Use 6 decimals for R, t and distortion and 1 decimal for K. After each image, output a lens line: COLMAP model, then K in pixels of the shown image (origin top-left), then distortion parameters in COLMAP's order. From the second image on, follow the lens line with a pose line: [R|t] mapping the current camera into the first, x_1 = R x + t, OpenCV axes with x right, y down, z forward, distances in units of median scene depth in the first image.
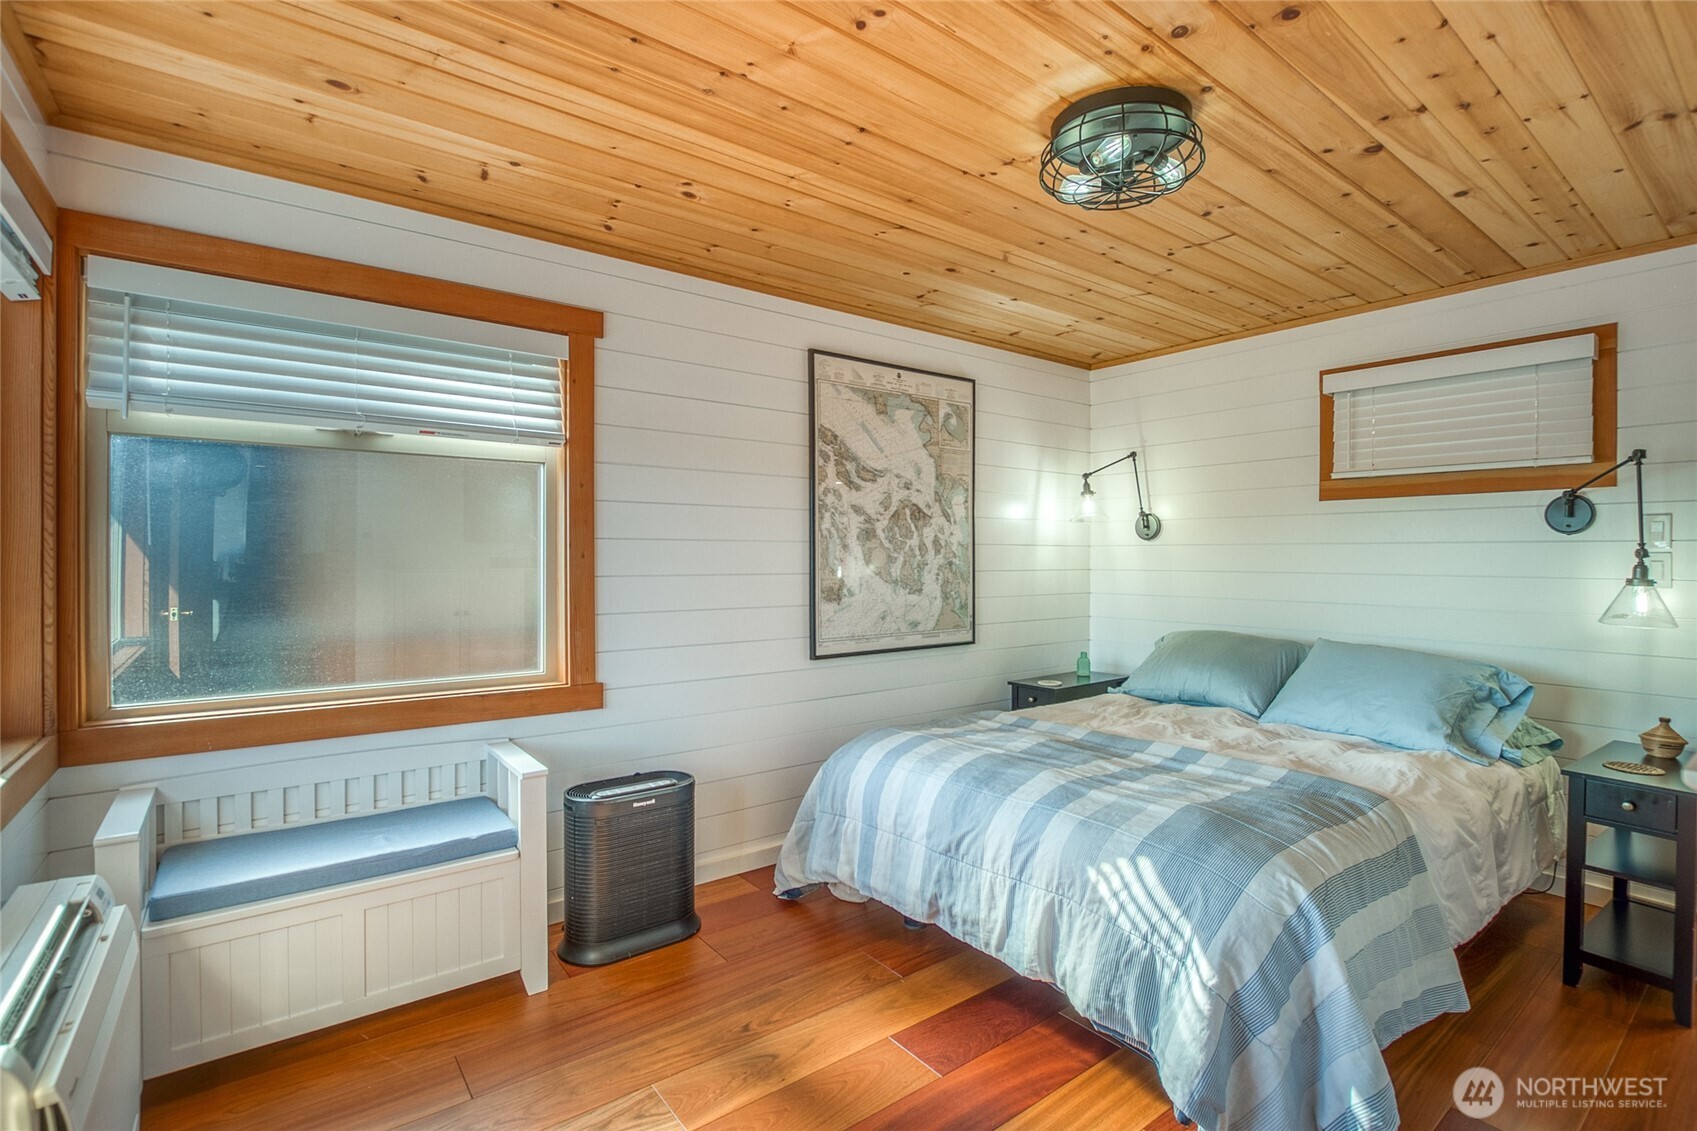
lens RADIAL K [[775.2, 0, 850.8], [0, 775.2, 558.5], [0, 0, 1]] dist [-0.005502, -0.000568]
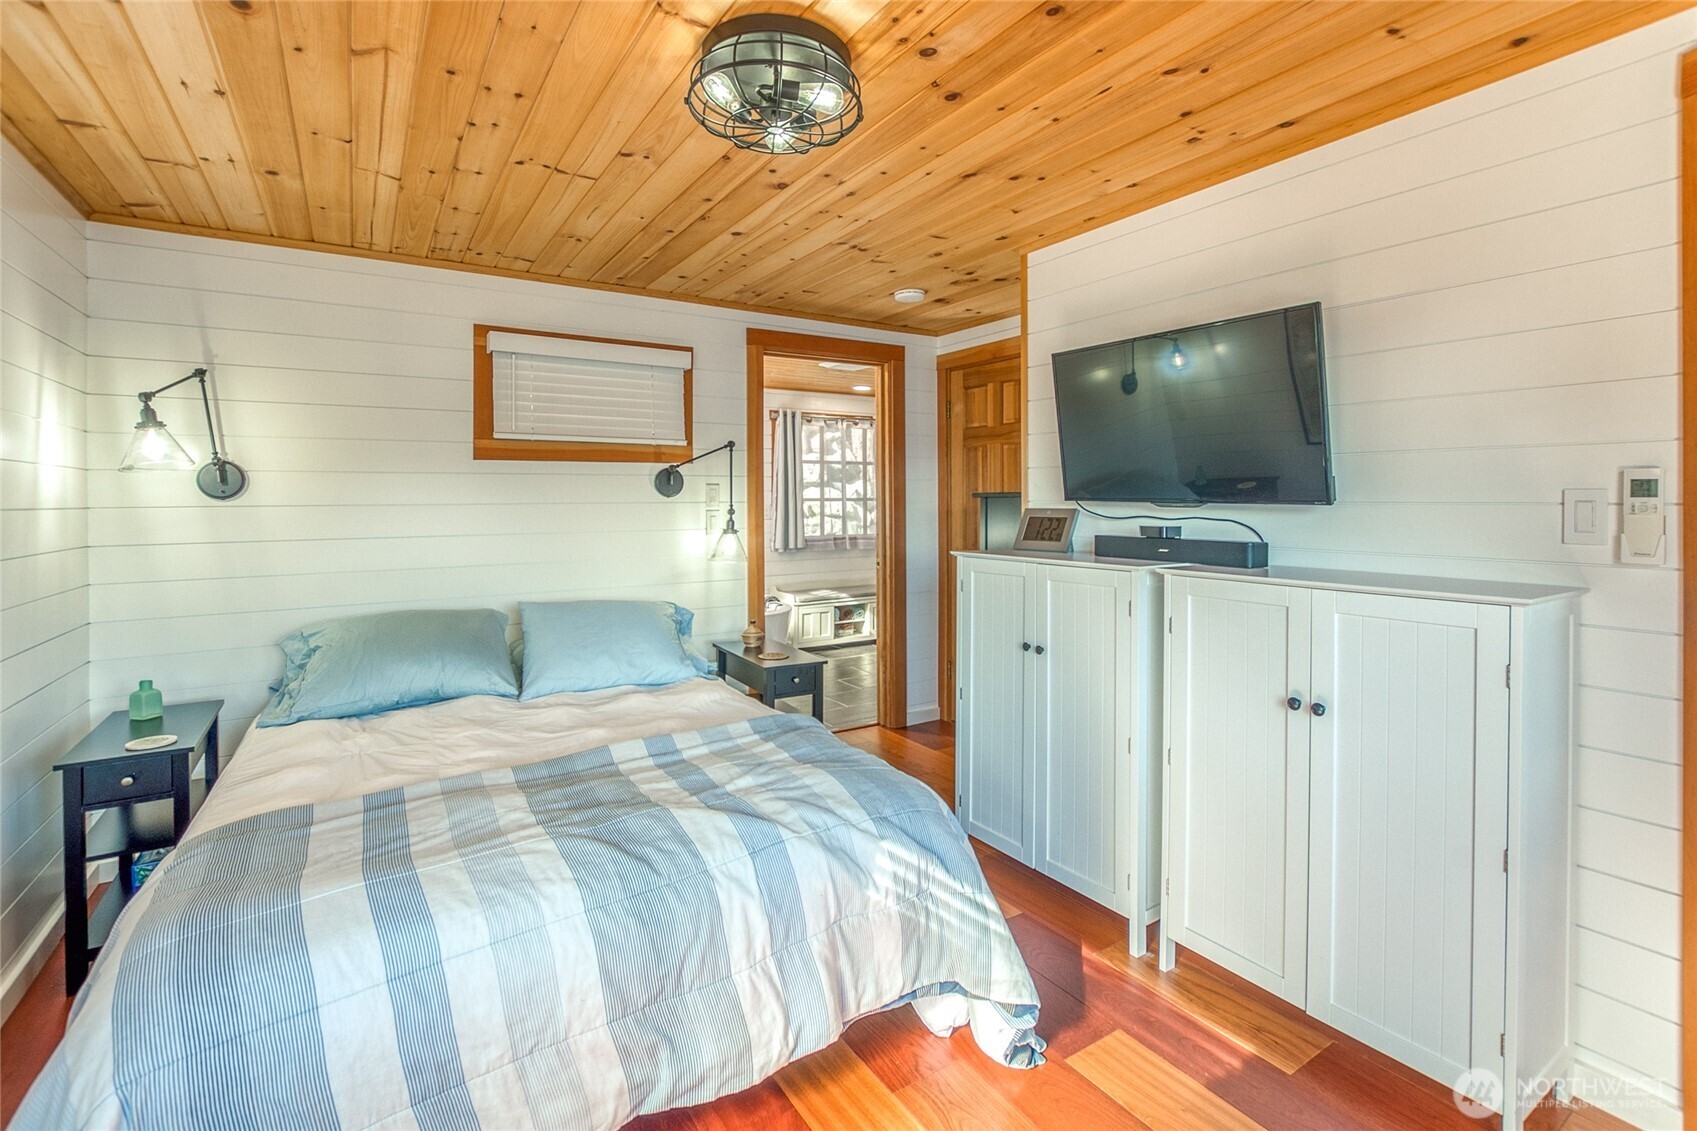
lens RADIAL K [[775.2, 0, 841.4], [0, 775.2, 503.2], [0, 0, 1]] dist [-0.005502, -0.000568]
pose [[0.101754, -0.012619, 0.994730, -0.315126], [0.010491, 0.999878, 0.011611, -0.028279], [-0.994754, 0.009255, 0.101874, 0.473316]]
